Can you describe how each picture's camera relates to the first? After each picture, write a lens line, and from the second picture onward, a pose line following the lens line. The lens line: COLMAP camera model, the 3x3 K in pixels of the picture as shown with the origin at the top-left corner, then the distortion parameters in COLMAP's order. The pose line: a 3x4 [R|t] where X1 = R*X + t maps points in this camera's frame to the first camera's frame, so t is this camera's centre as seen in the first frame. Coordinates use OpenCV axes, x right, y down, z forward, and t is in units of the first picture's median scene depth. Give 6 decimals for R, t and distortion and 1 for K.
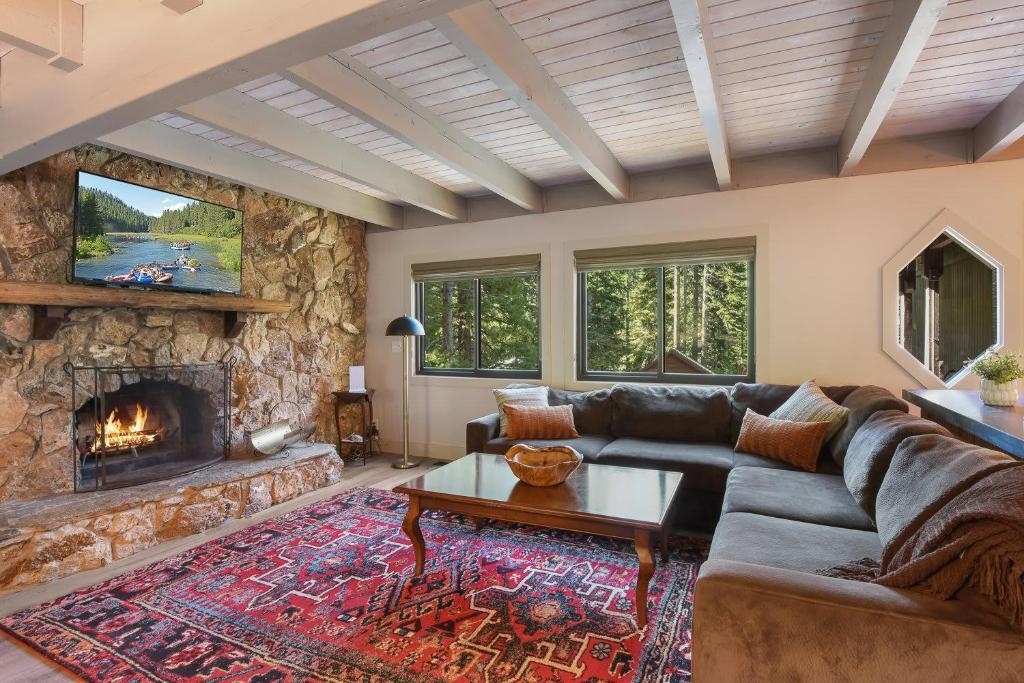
lens RADIAL K [[500.3, 0, 512.0], [0, 500.3, 341.5], [0, 0, 1]] dist [-0.045986, -0.000232]
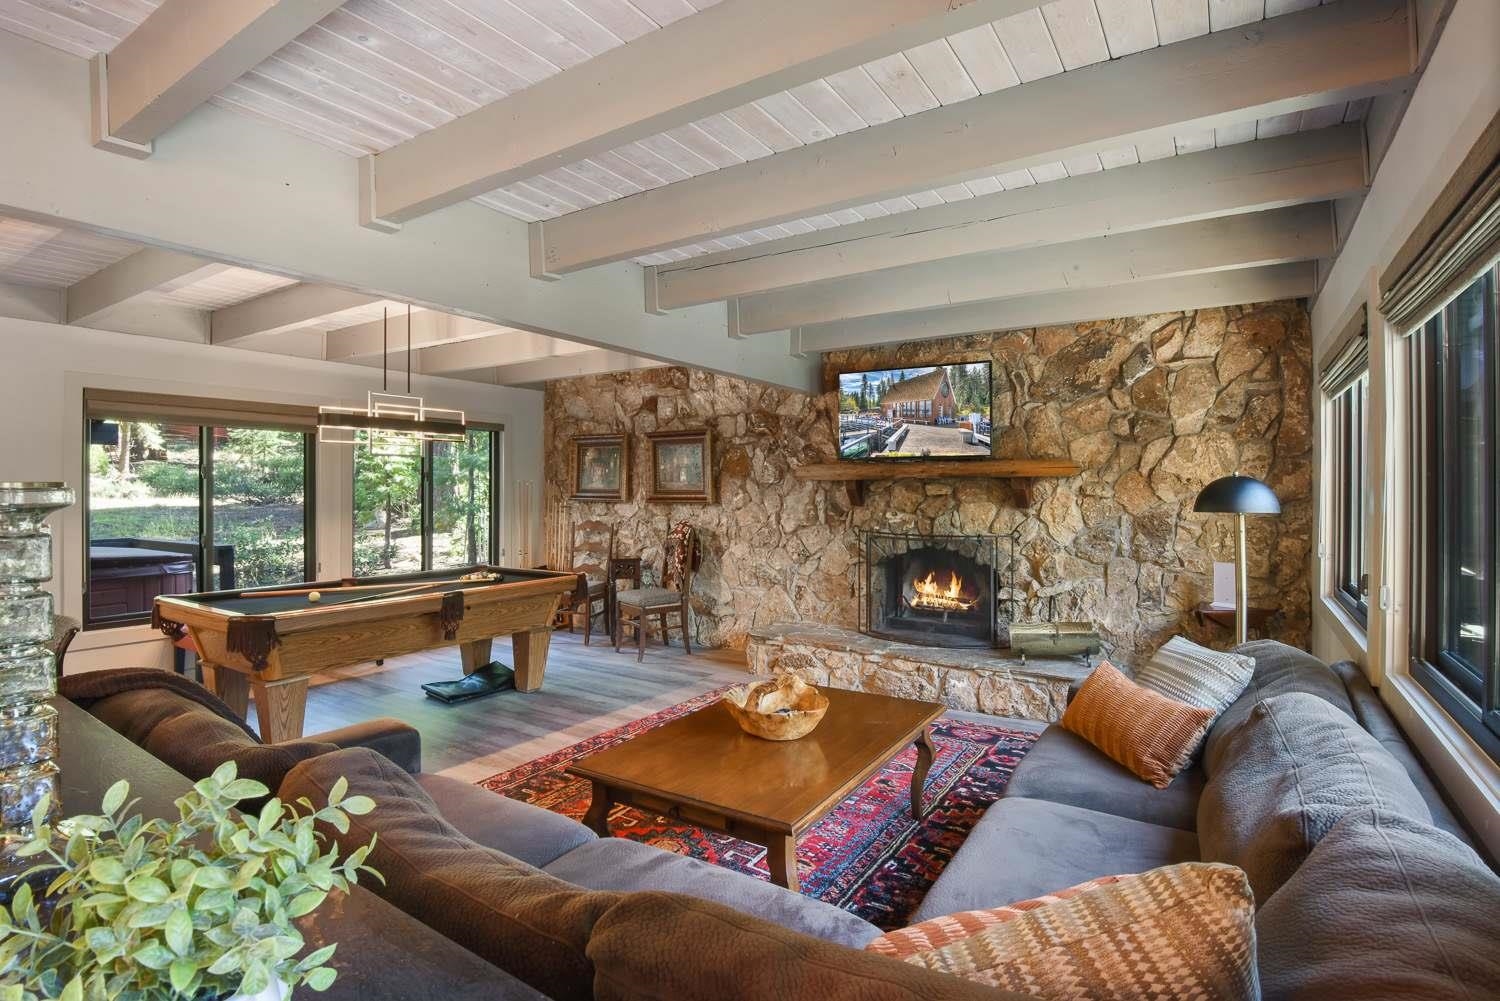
lens RADIAL K [[713.9, 0, 753.5], [0, 713.9, 485.8], [0, 0, 1]] dist [0.016572, -0.022416]
pose [[-0.113098, 0.006639, -0.993562, 0.771980], [-0.004605, 0.999963, 0.007206, -0.058238], [0.993573, 0.005390, -0.113063, 0.768516]]
